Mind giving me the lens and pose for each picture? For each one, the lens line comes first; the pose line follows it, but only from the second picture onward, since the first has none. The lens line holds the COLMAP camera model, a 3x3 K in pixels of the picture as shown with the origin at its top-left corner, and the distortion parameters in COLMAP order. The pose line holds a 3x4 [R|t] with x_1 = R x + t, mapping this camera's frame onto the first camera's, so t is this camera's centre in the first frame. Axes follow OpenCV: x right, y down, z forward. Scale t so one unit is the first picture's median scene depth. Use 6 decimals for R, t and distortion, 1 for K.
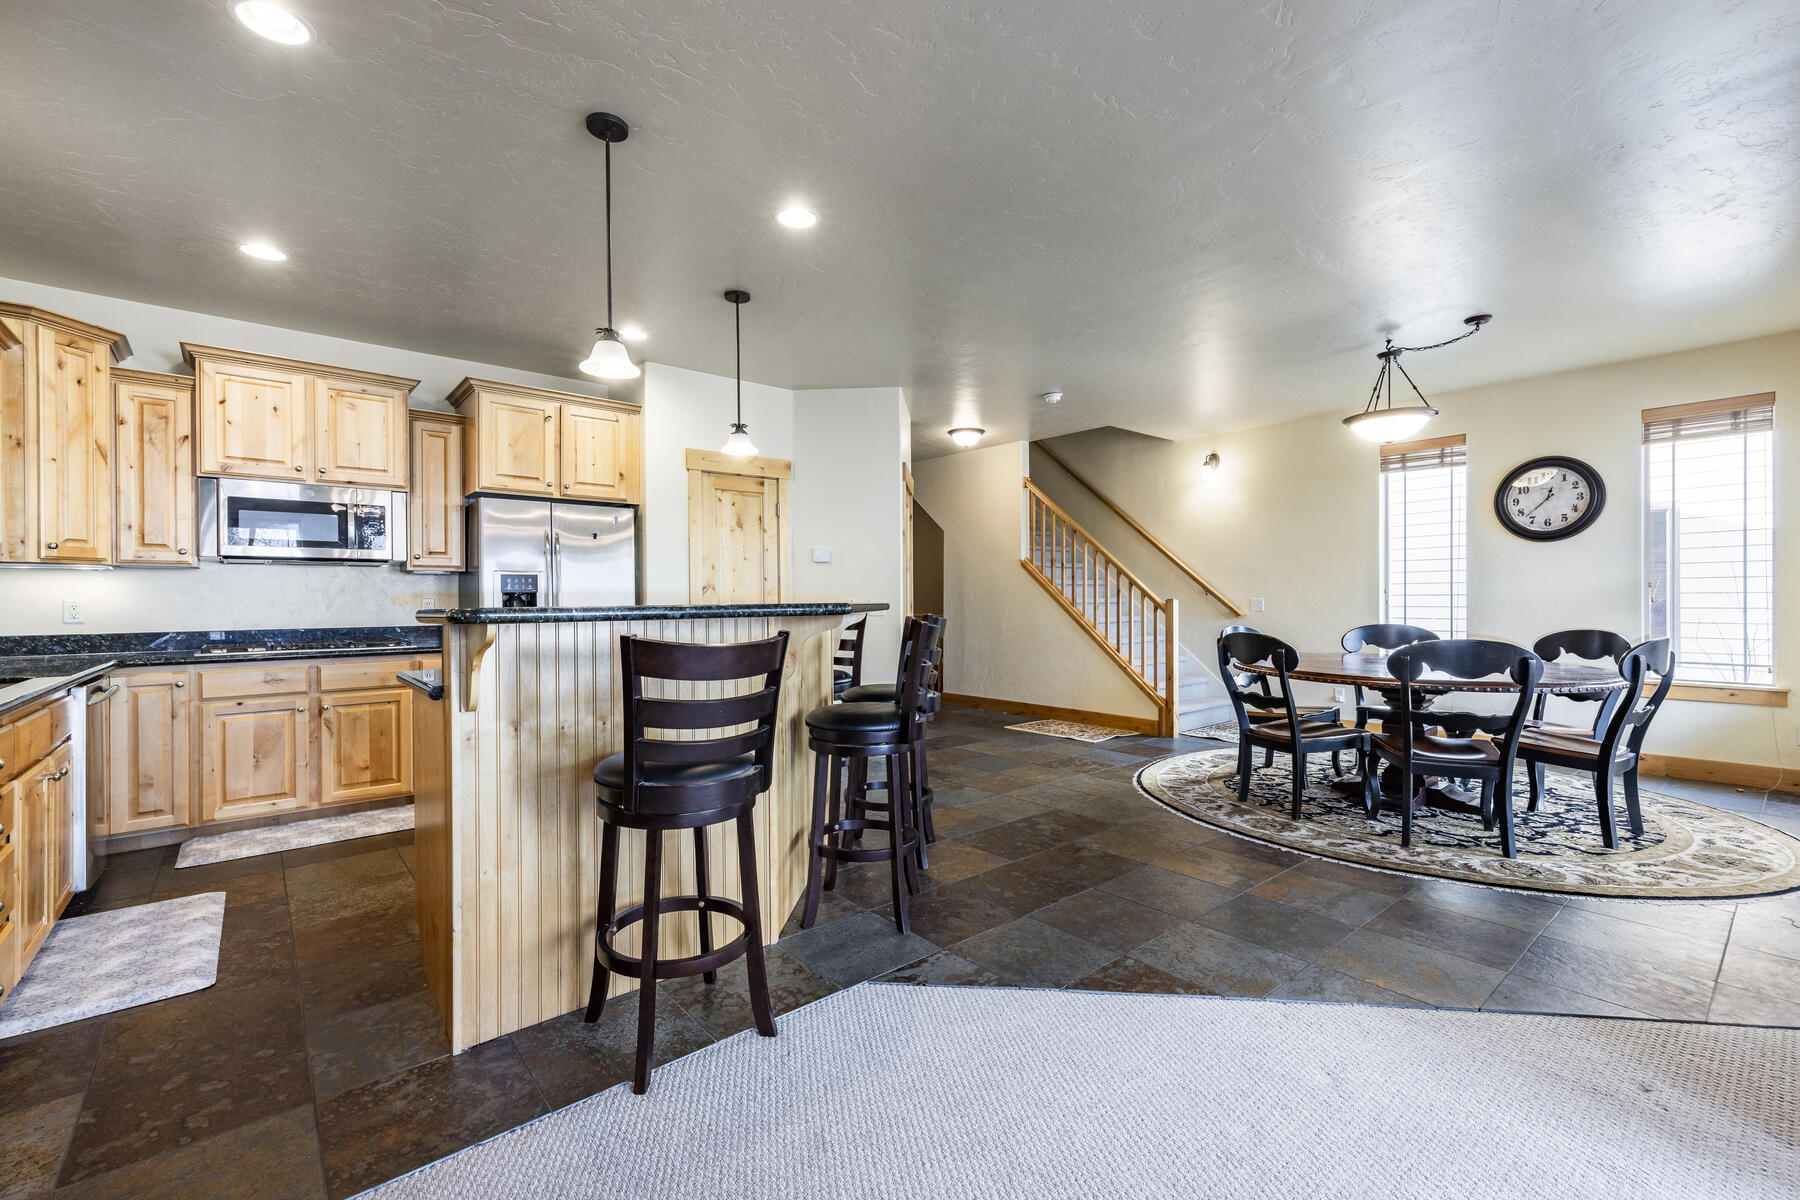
lens RADIAL K [[762.7, 0, 889.4], [0, 762.7, 601.1], [0, 0, 1]] dist [0.004398, -0.000584]
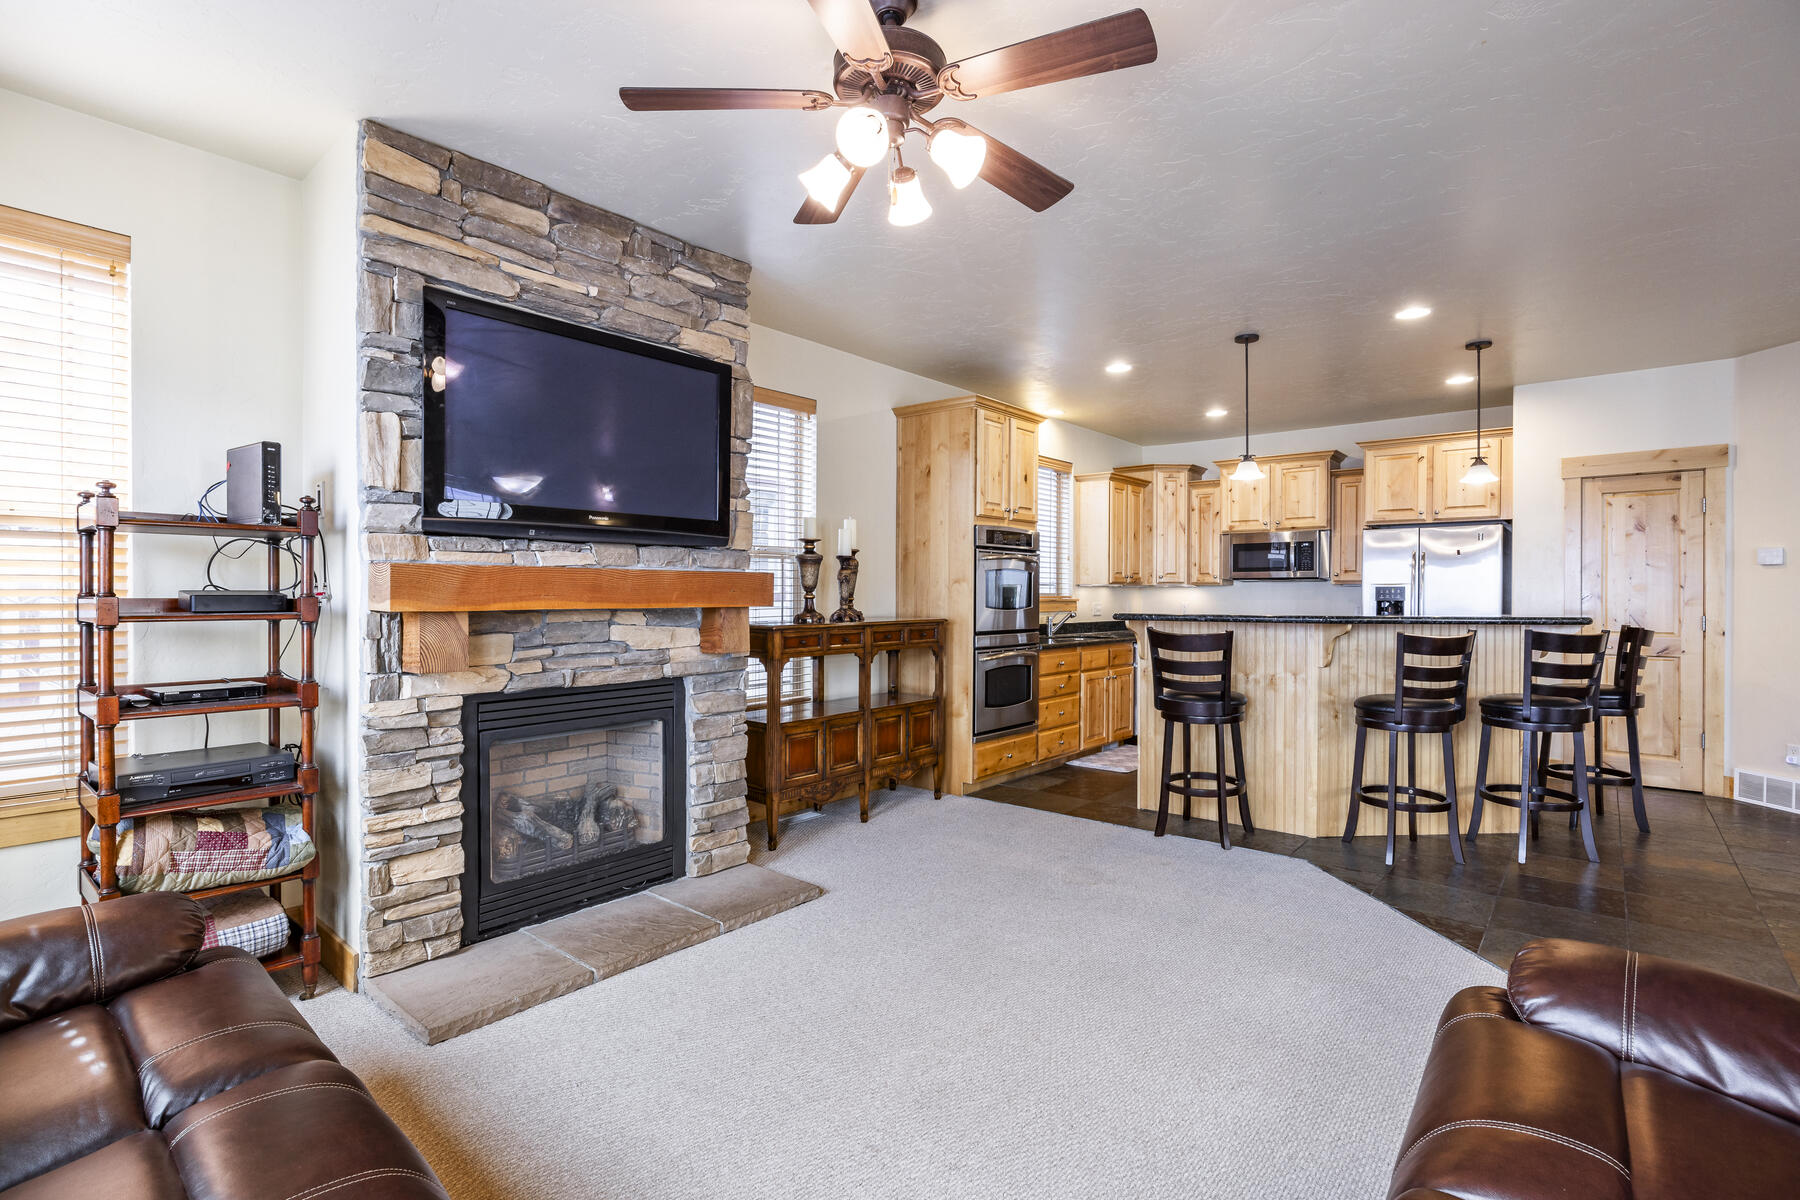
lens RADIAL K [[830.5, 0, 984.0], [0, 830.5, 605.0], [0, 0, 1]] dist [-0.015178, 0.000462]
pose [[0.267979, 0.016239, -0.963288, 0.798956], [-0.006801, 0.999865, 0.014964, -0.023318], [0.963401, 0.002541, 0.268053, -0.045805]]
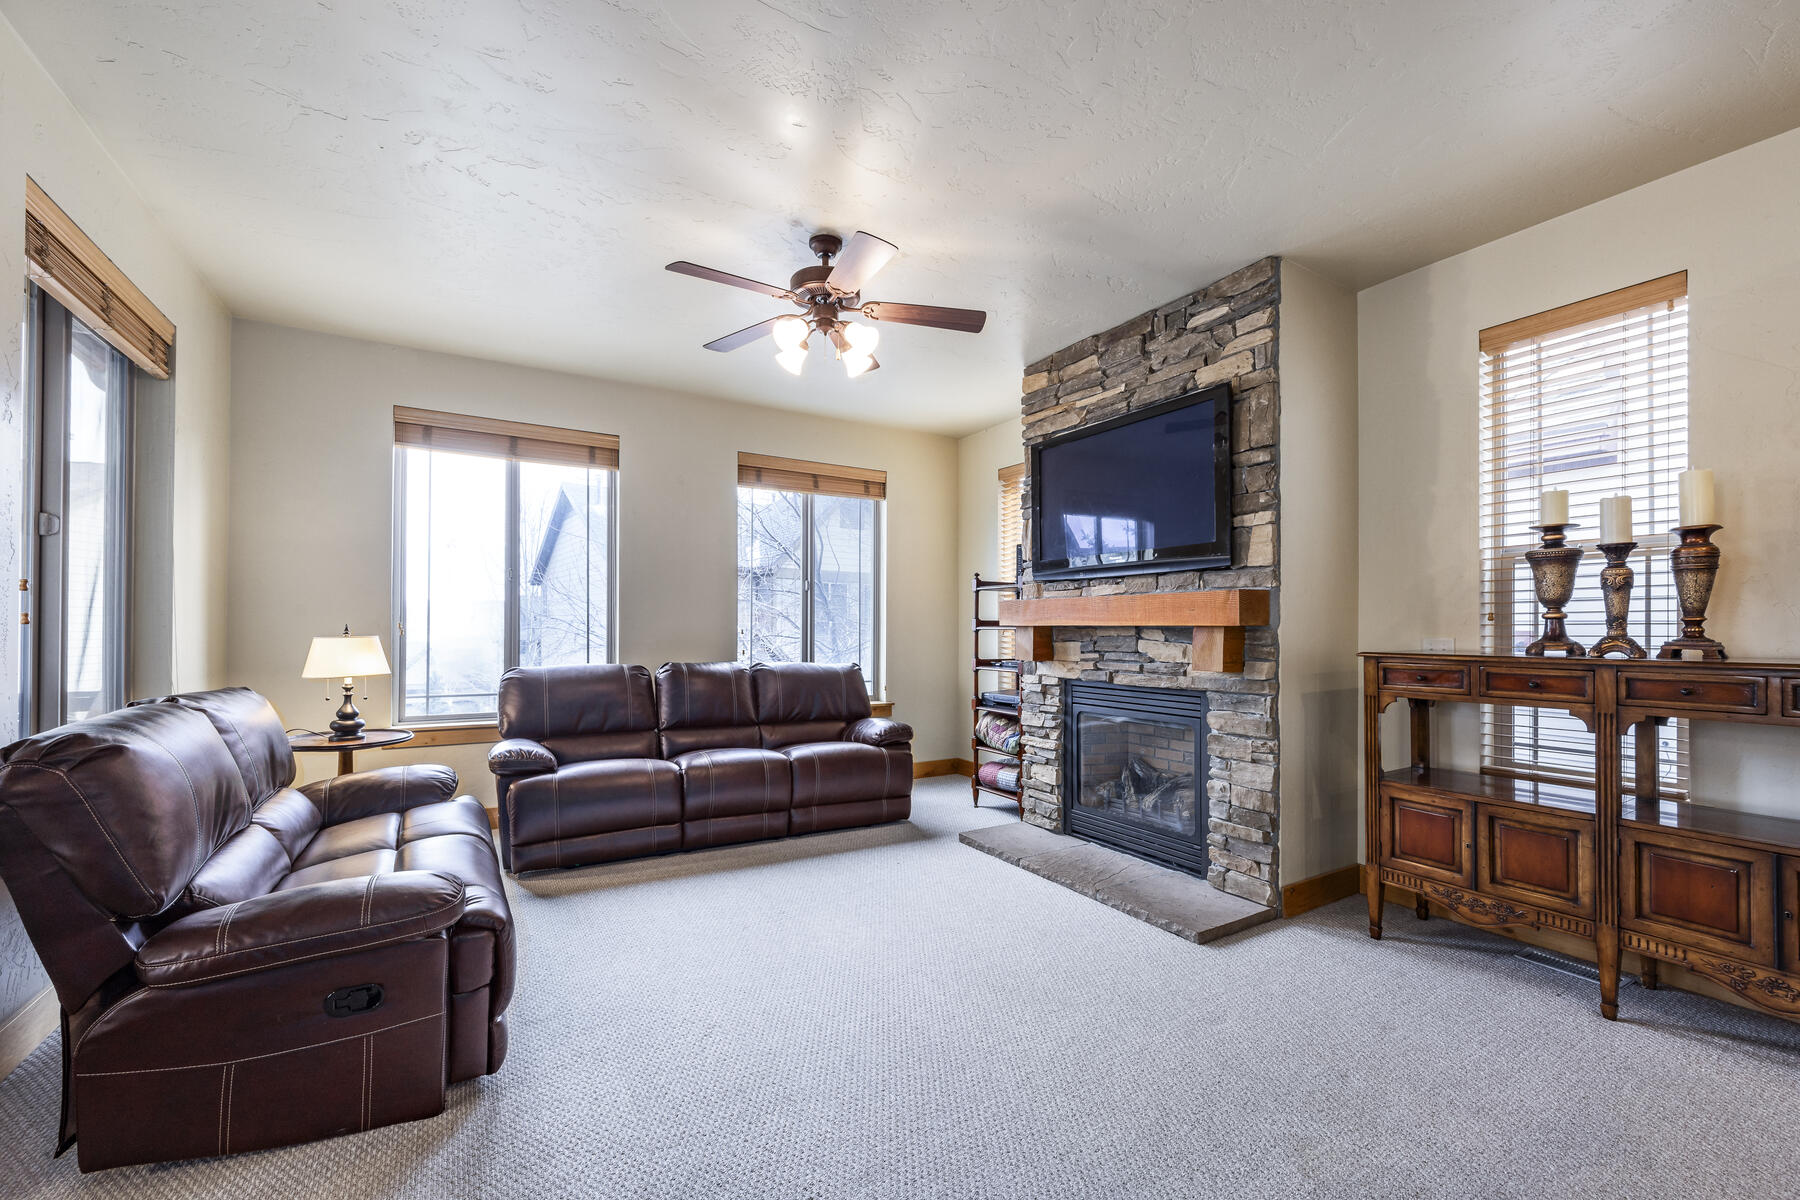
lens RADIAL K [[762.7, 0, 869.3], [0, 762.7, 628.1], [0, 0, 1]] dist [0.004398, -0.000584]
pose [[-0.986559, -0.004537, 0.163344, 0.171684], [-0.004391, 0.999990, 0.001253, -0.005081], [-0.163348, 0.000519, -0.986568, 0.719051]]
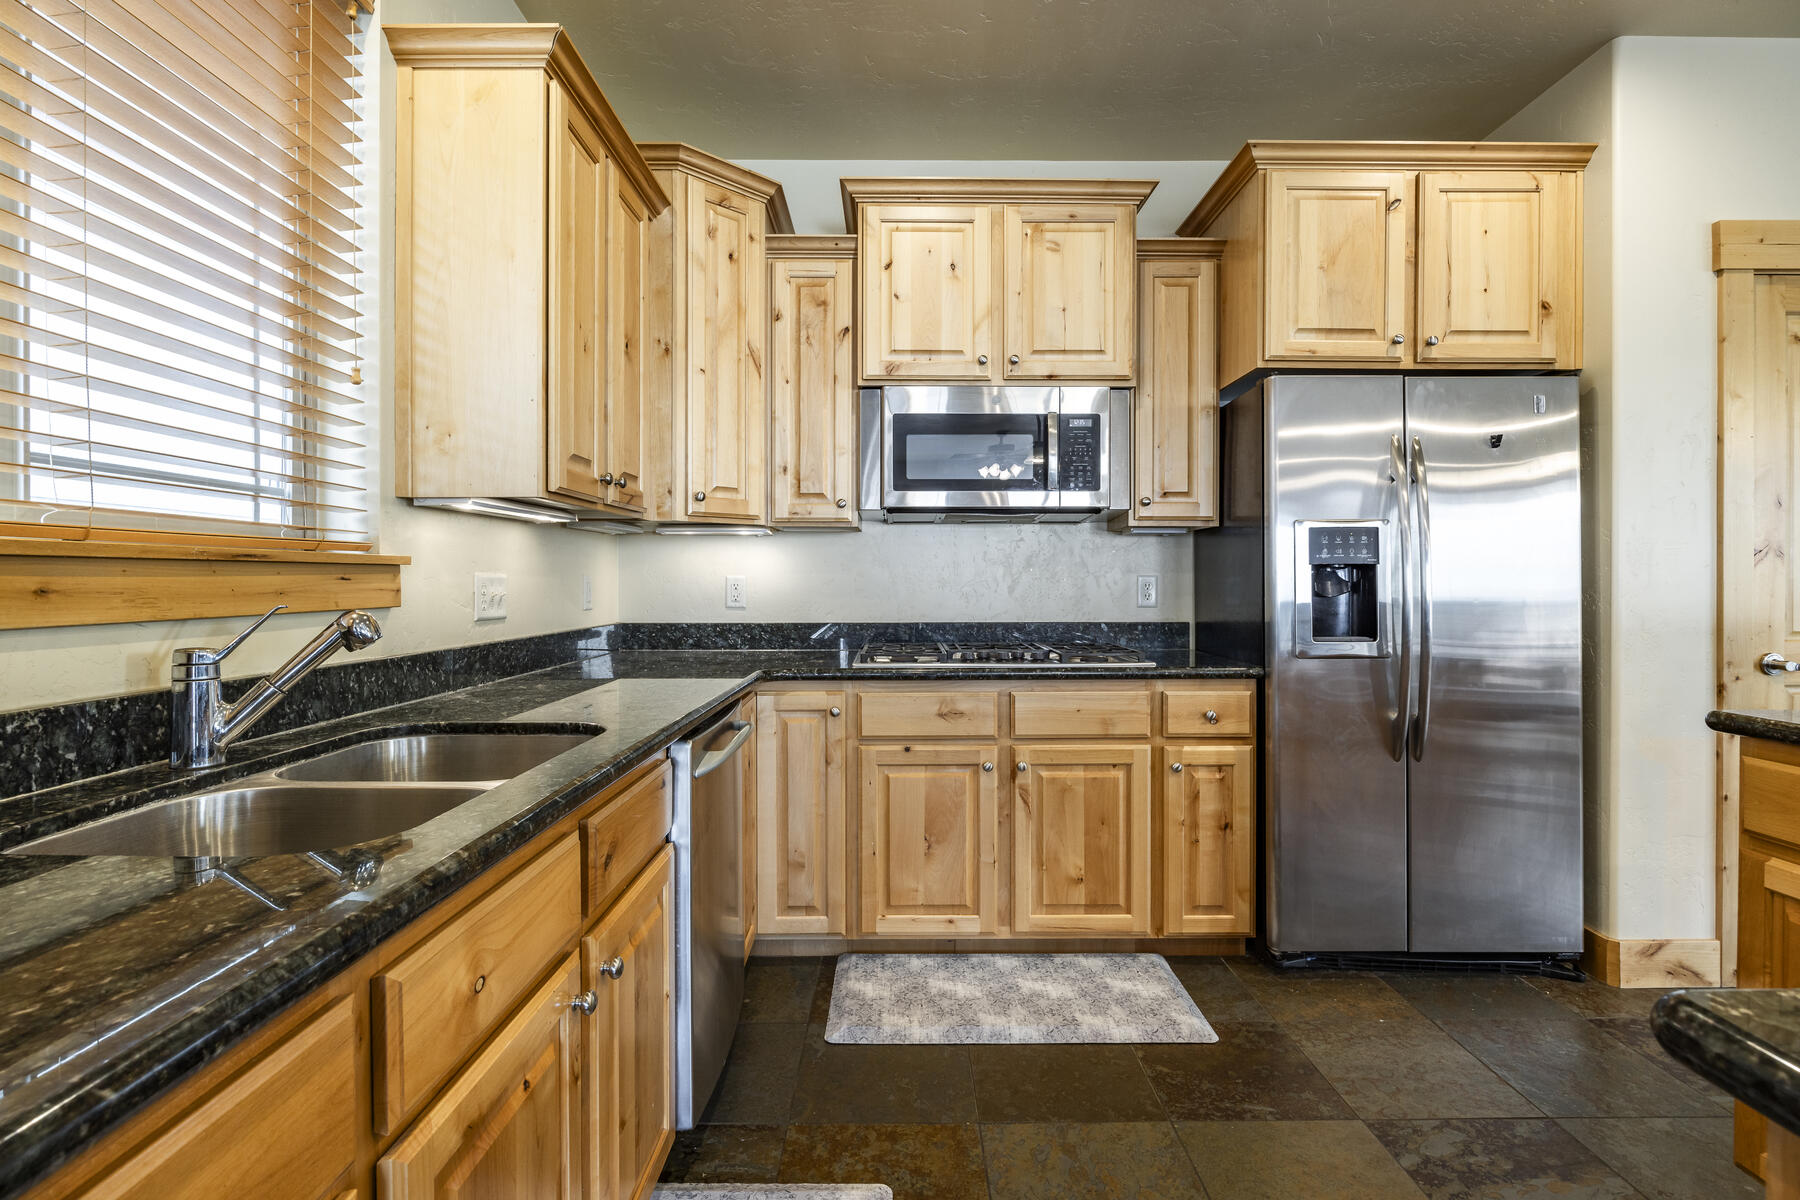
lens RADIAL K [[830.5, 0, 864.5], [0, 830.5, 582.3], [0, 0, 1]] dist [-0.015178, 0.000462]
pose [[0.739935, 0.007880, -0.672632, -0.420483], [-0.005602, 0.999969, 0.005552, -0.000901], [0.672655, -0.000340, 0.739956, 0.476189]]
